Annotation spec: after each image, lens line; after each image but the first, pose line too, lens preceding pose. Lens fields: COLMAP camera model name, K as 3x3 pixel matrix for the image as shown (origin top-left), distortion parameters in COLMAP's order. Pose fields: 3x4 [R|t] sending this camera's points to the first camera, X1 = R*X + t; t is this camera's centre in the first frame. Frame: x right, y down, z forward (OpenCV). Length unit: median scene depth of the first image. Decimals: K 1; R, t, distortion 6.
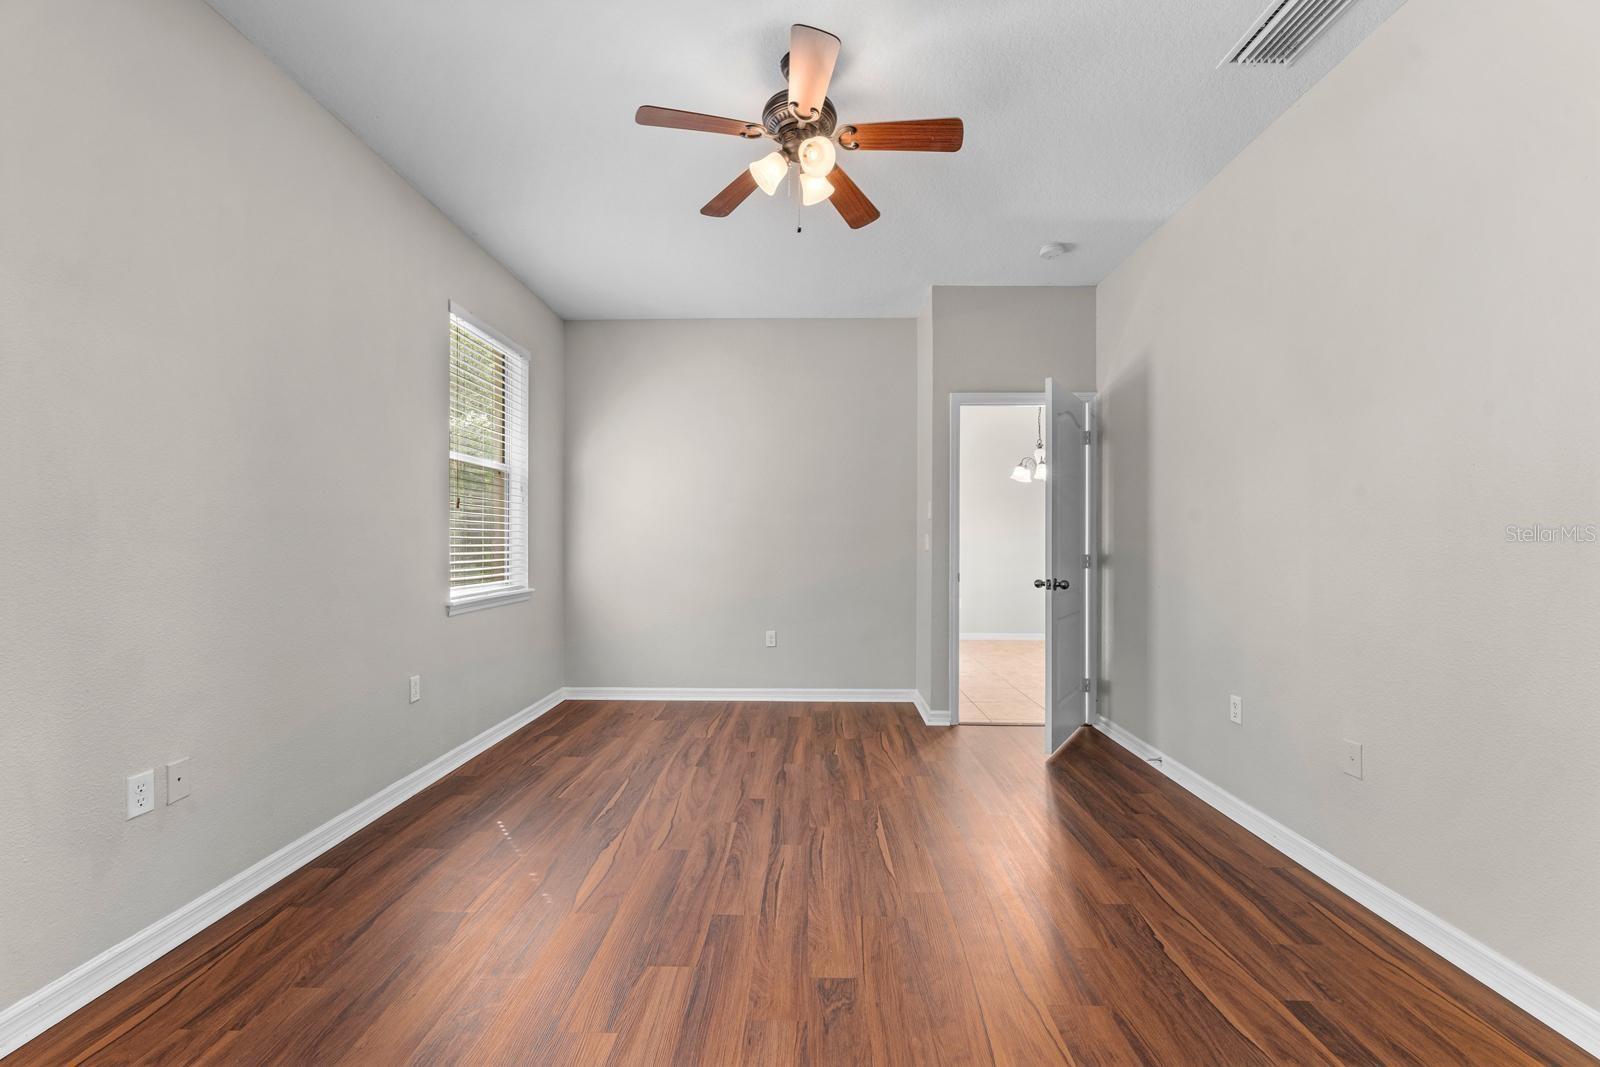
lens RADIAL K [[652.2, 0, 800.0], [0, 652.2, 533.5], [0, 0, 1]] dist [-0.001285, -0.000392]
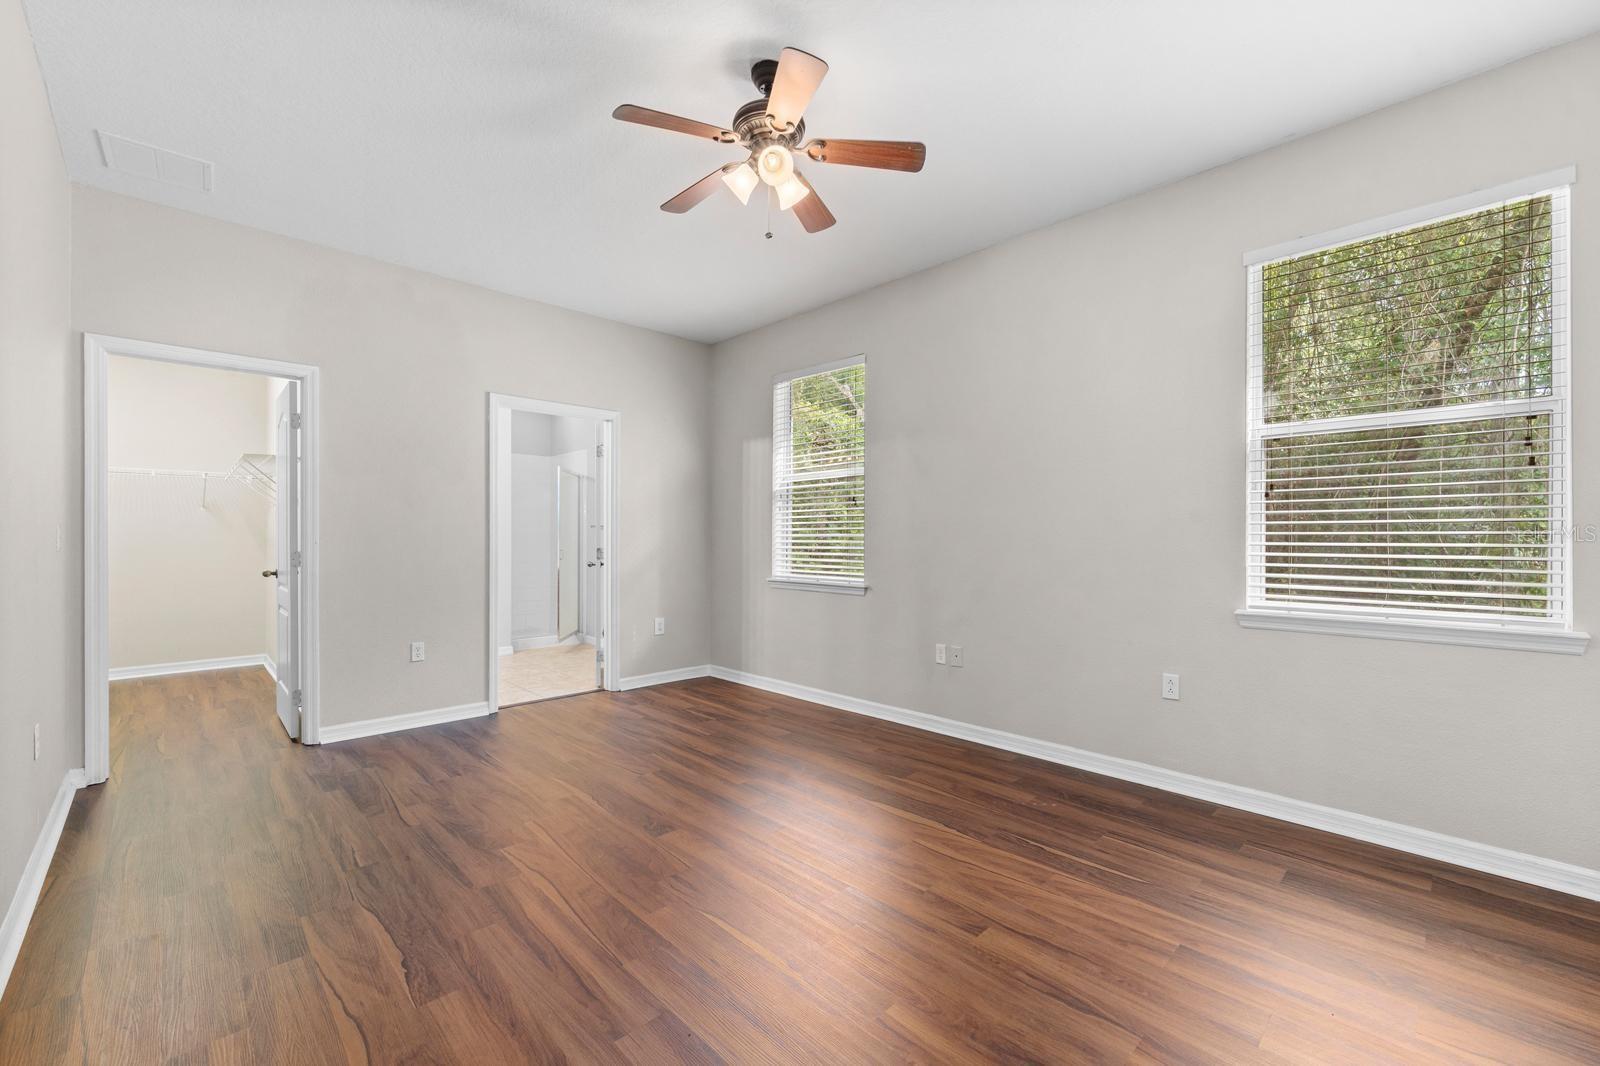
lens RADIAL K [[652.2, 0, 800.0], [0, 652.2, 533.0], [0, 0, 1]] dist [-0.001285, -0.000392]
pose [[-0.703019, -0.008101, -0.711124, 0.695565], [0.006021, 0.999831, -0.017343, 0.023897], [0.711145, -0.016474, -0.702852, 1.751594]]
